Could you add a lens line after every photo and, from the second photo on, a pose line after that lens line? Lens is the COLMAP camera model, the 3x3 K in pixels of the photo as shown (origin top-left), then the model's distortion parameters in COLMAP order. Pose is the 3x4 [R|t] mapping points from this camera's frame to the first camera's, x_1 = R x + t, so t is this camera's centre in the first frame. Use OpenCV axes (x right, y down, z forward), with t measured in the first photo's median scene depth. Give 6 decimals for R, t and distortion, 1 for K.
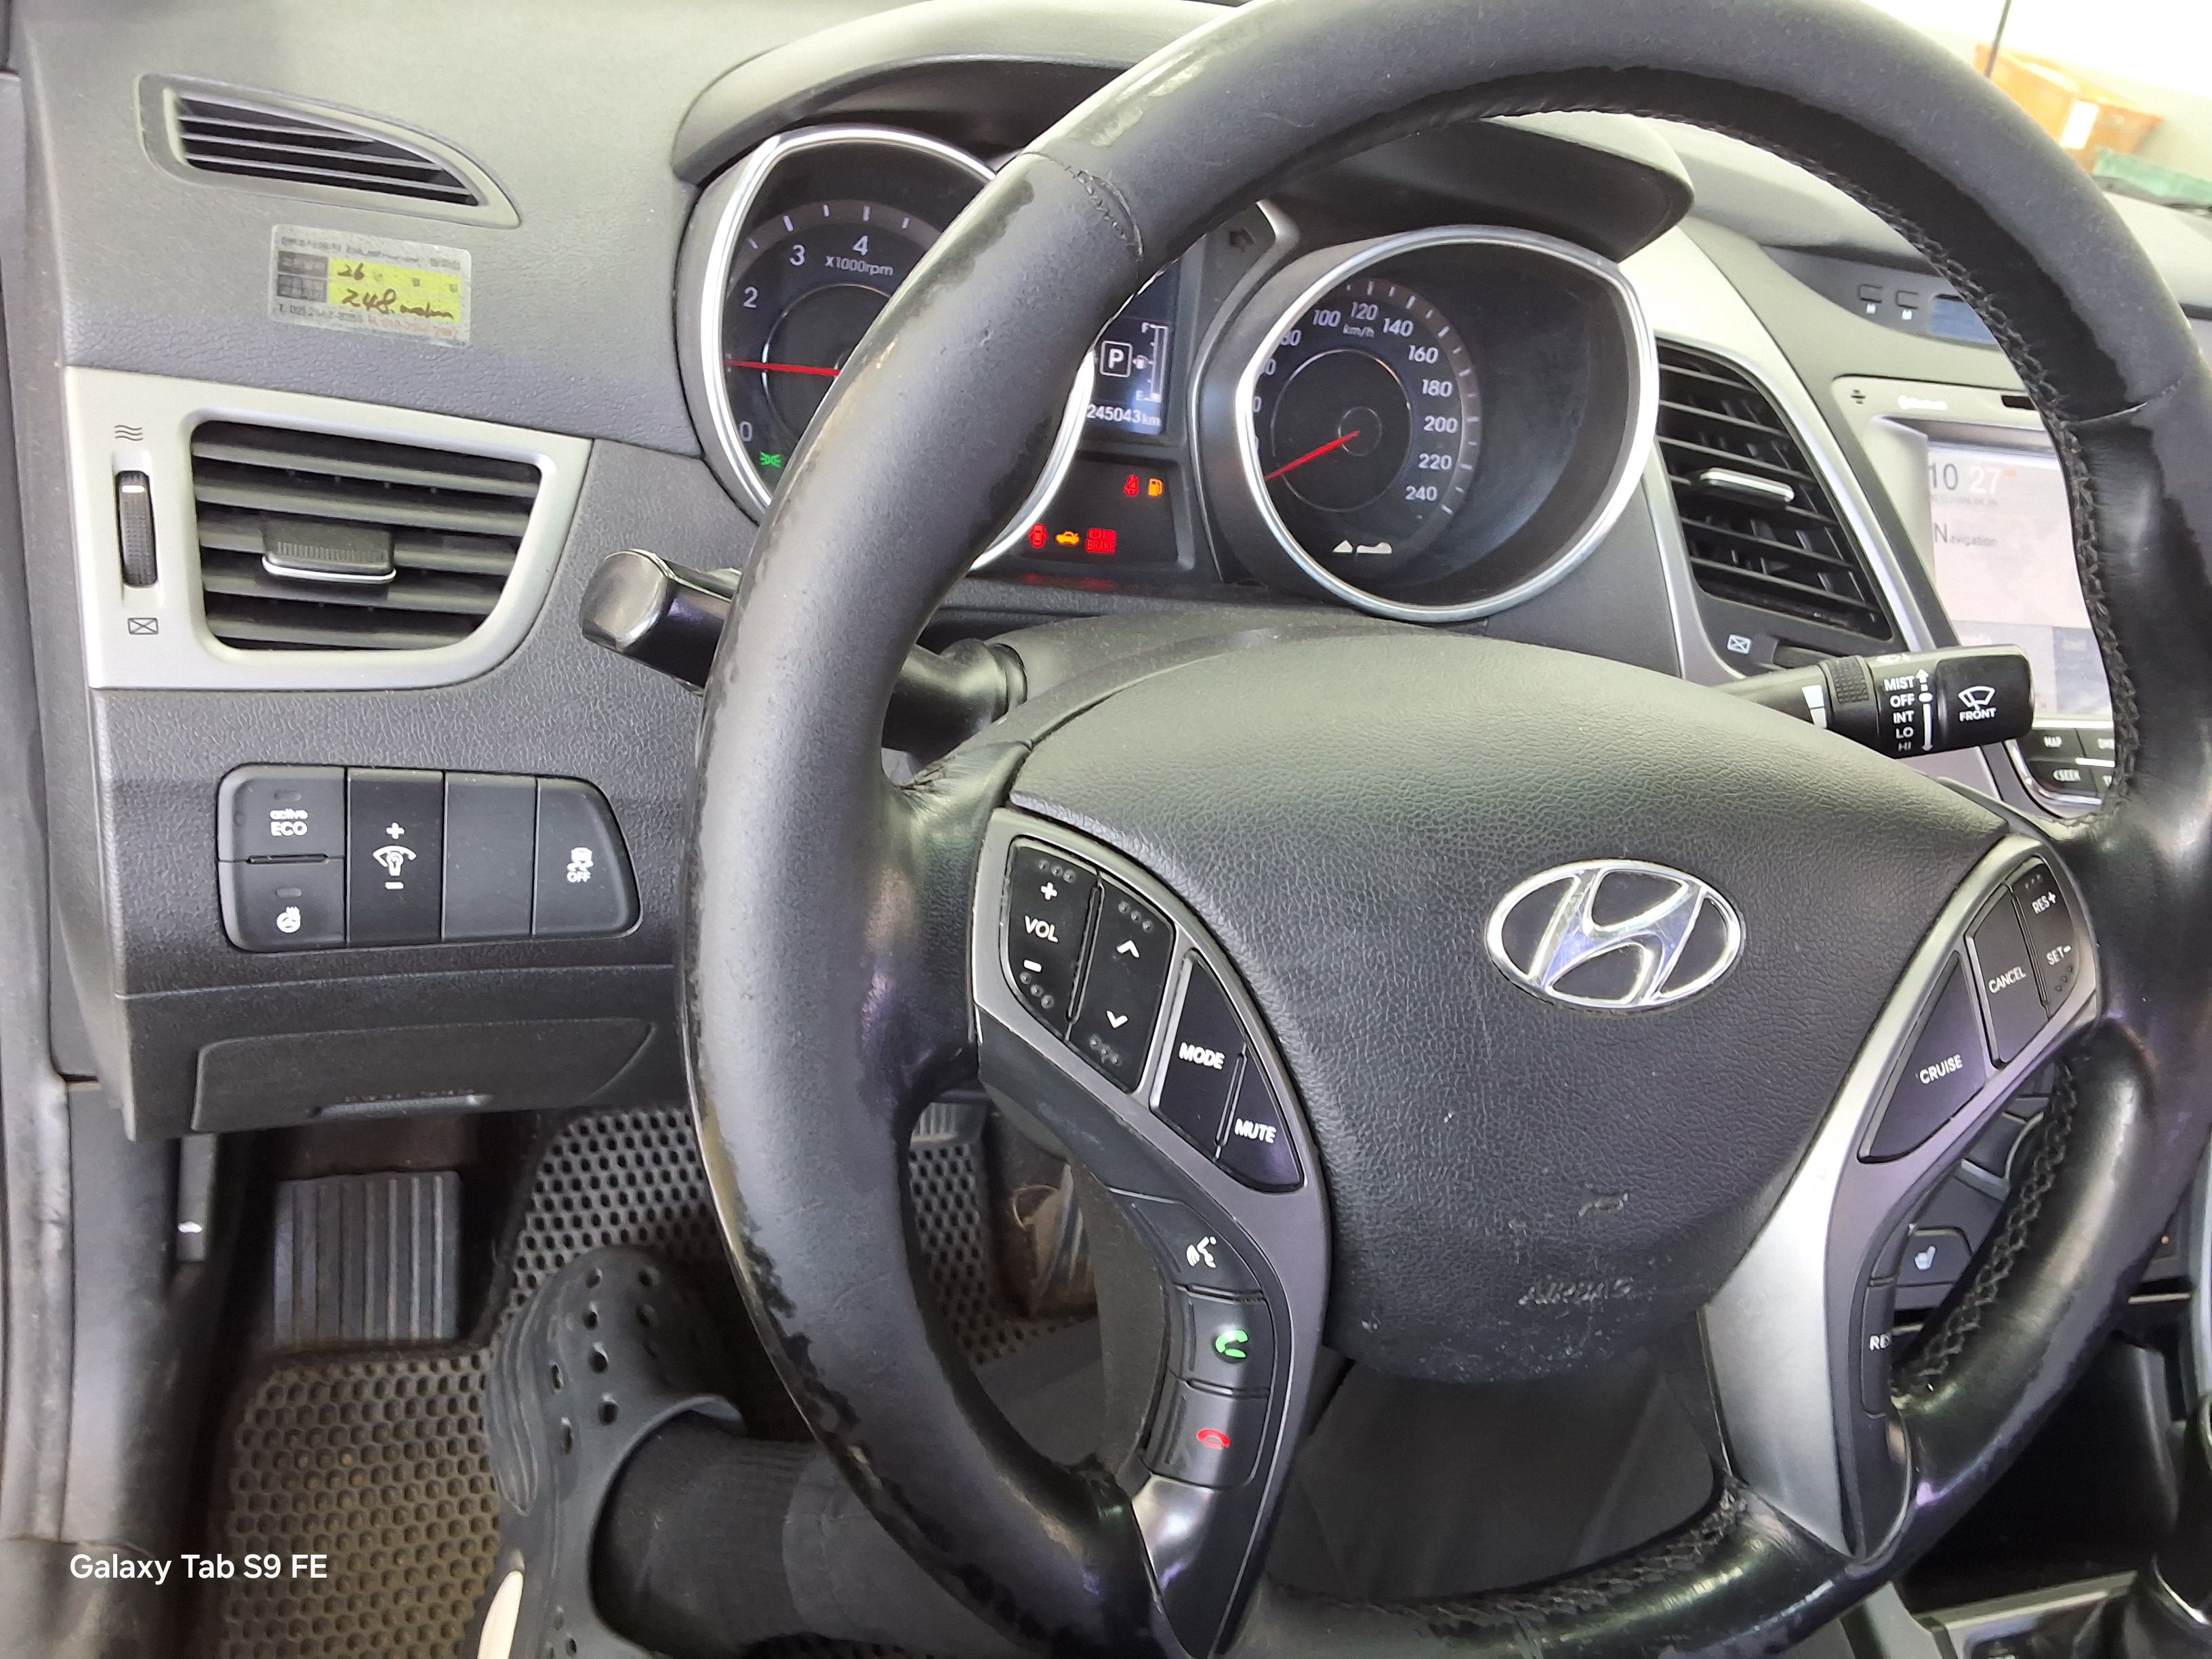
lens RADIAL K [[1760.4, 0, 1106.0], [0, 1760.4, 829.5], [0, 0, 1]] dist [0.131657, -0.220684]
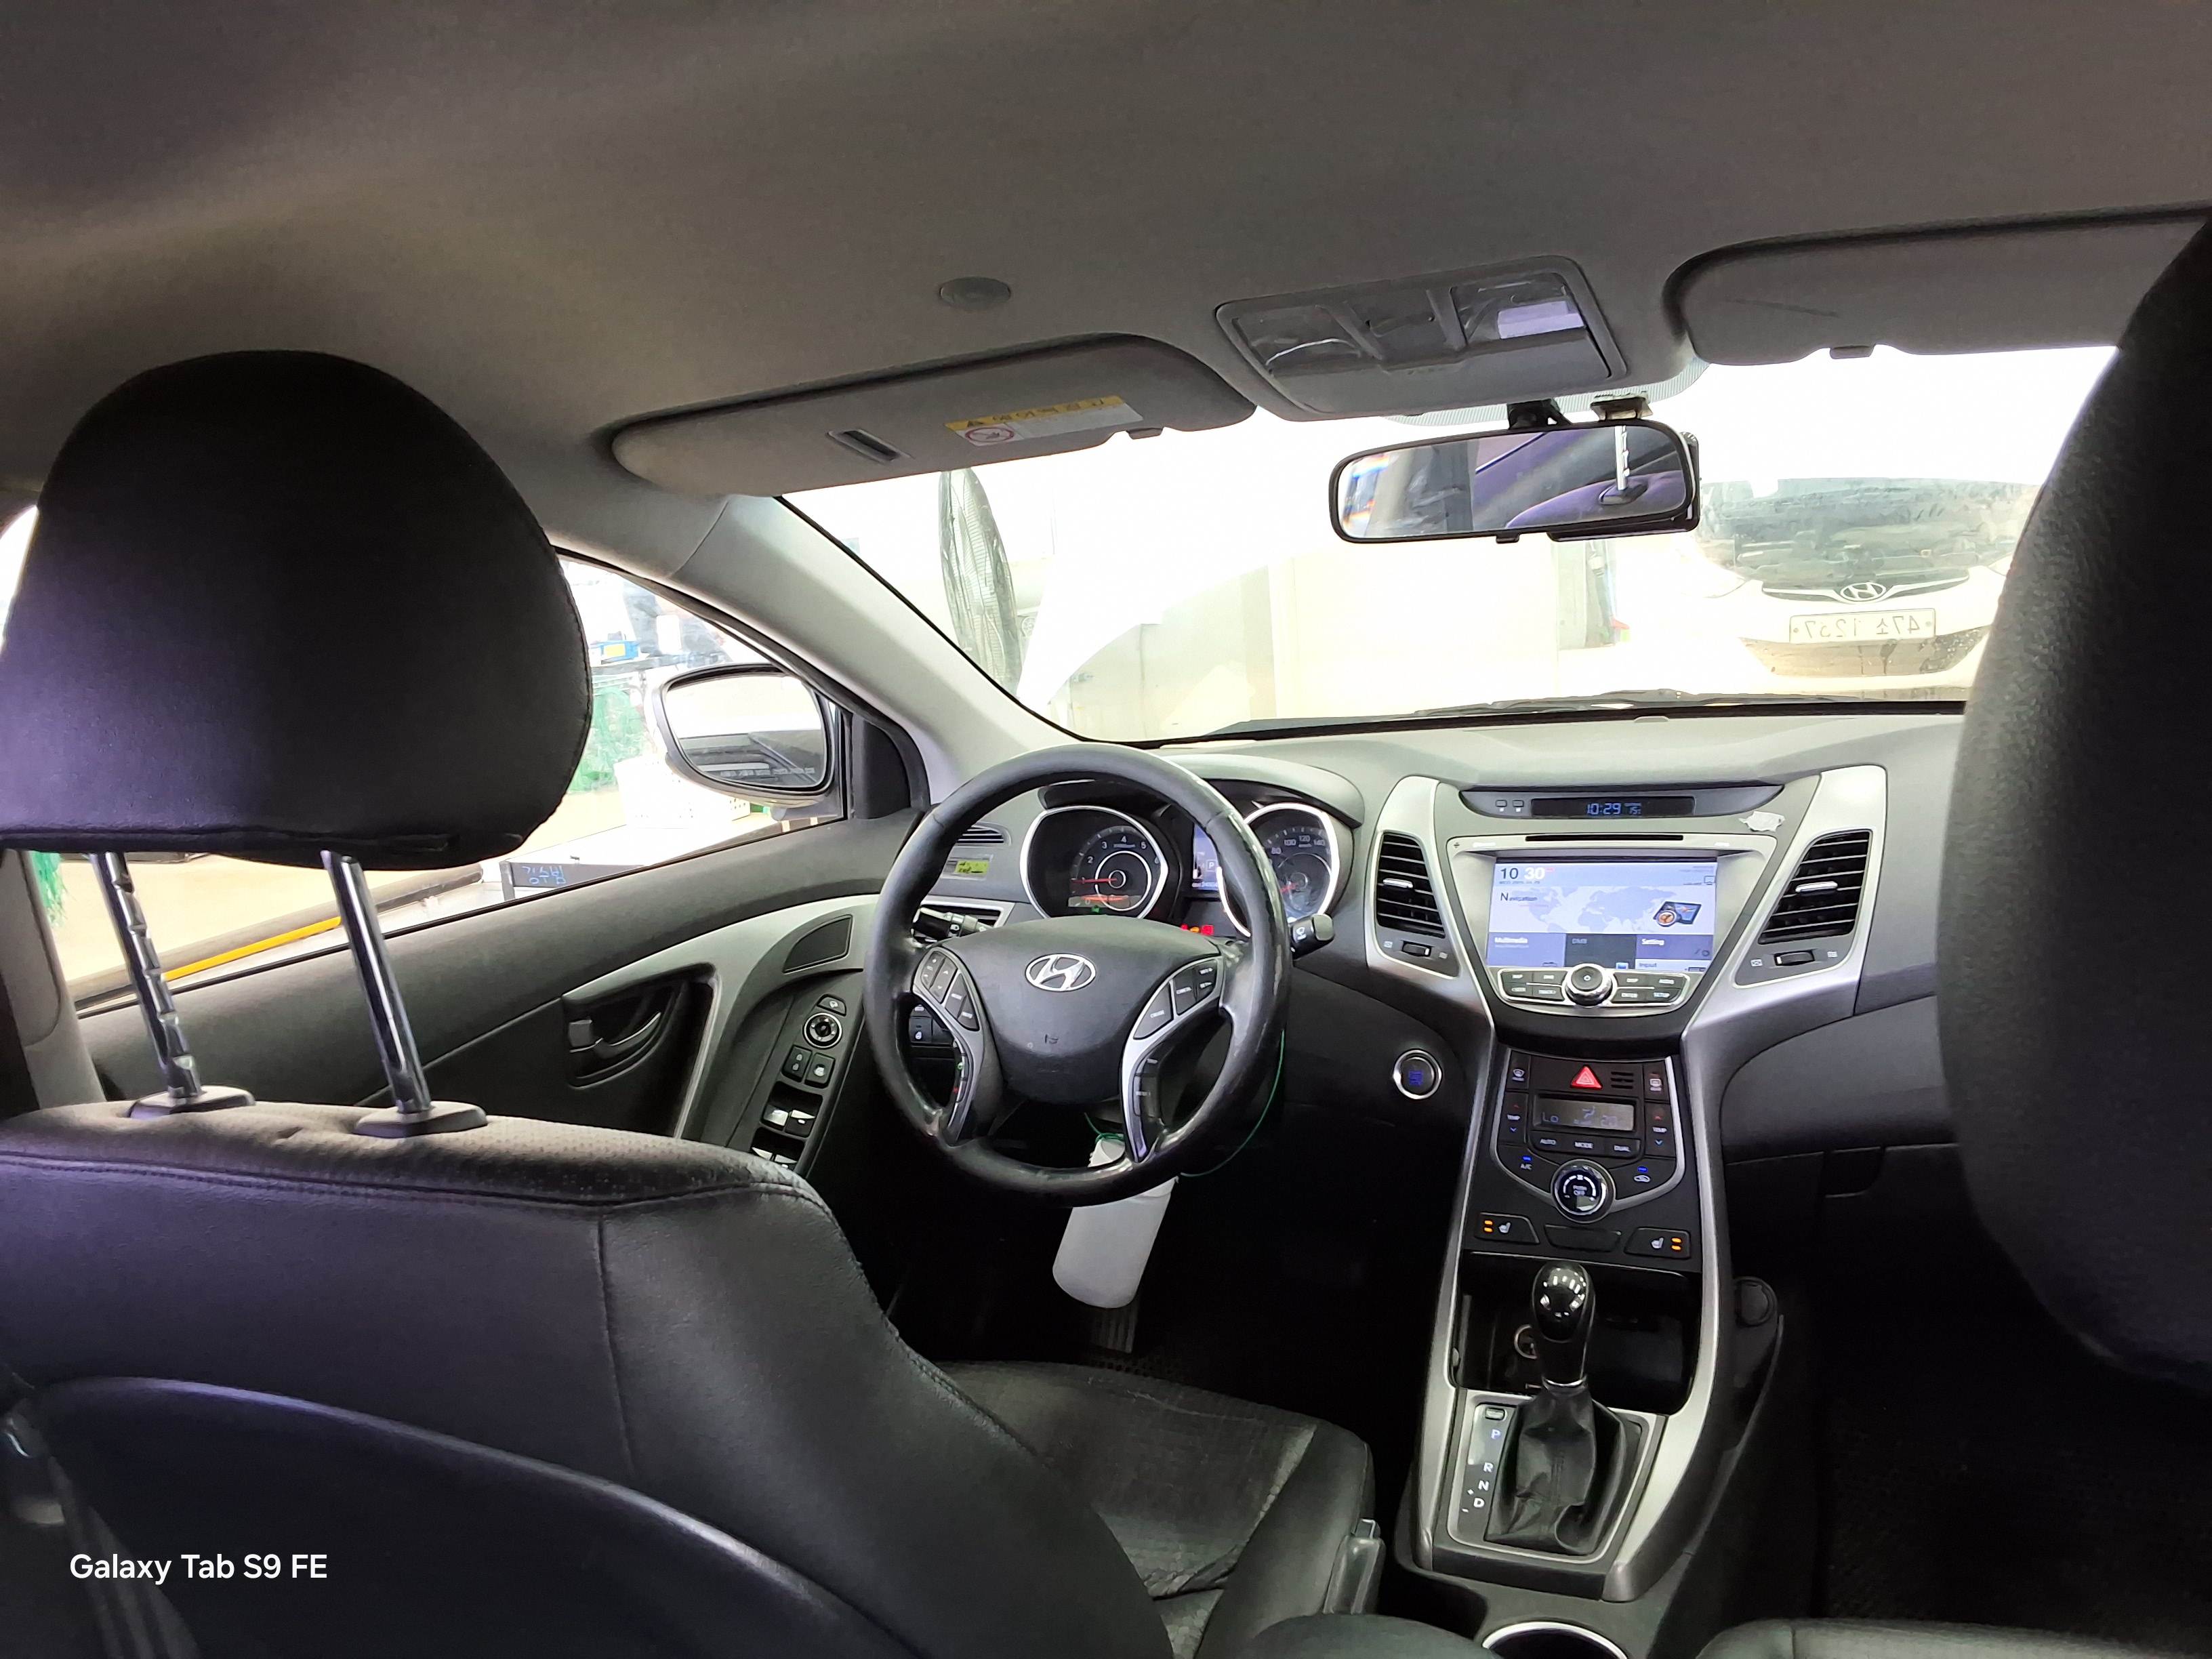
lens RADIAL K [[1760.4, 0, 1106.0], [0, 1760.4, 829.5], [0, 0, 1]] dist [0.131657, -0.220684]
pose [[0.712345, -0.138454, -0.688037, 1.761546], [-0.120422, 0.941697, -0.314175, 0.556036], [0.691421, 0.306656, 0.654140, -0.909384]]
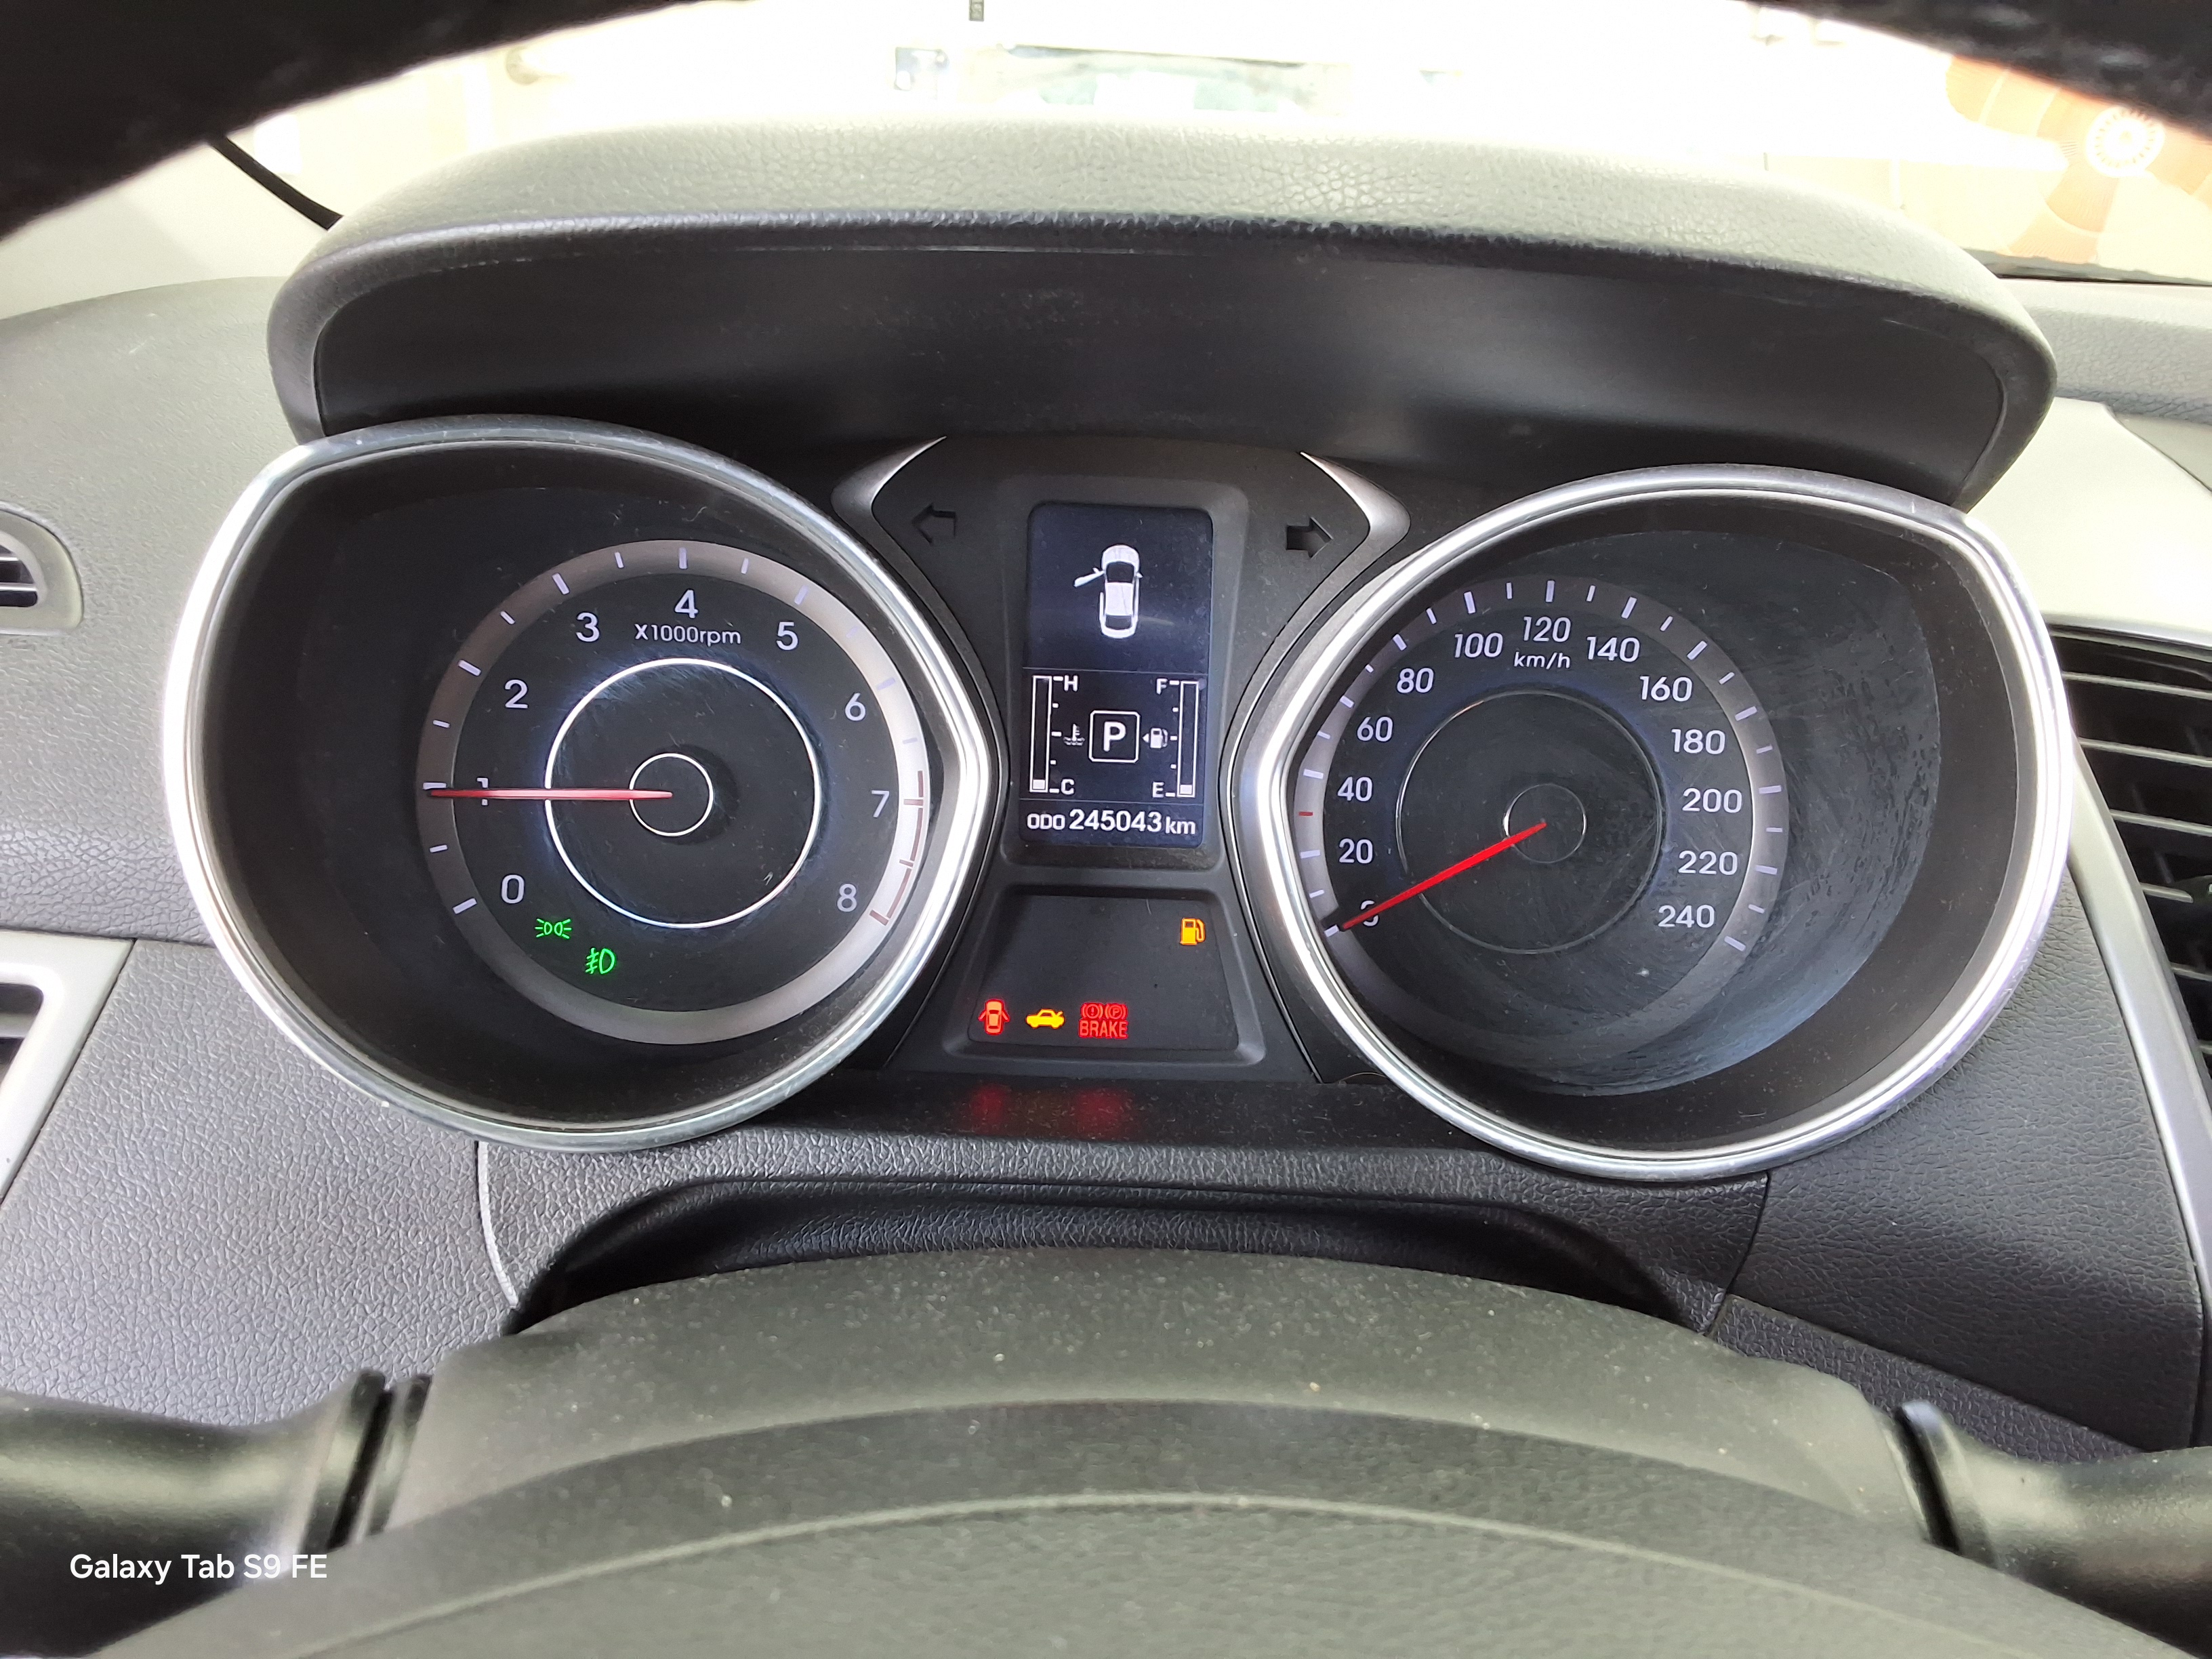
lens RADIAL K [[1760.4, 0, 1106.0], [0, 1760.4, 829.5], [0, 0, 1]] dist [0.131657, -0.220684]
pose [[0.946973, -0.050331, -0.317348, 0.198259], [-0.008288, 0.983501, -0.180714, -0.118673], [0.321208, 0.173762, 0.930931, 0.419078]]
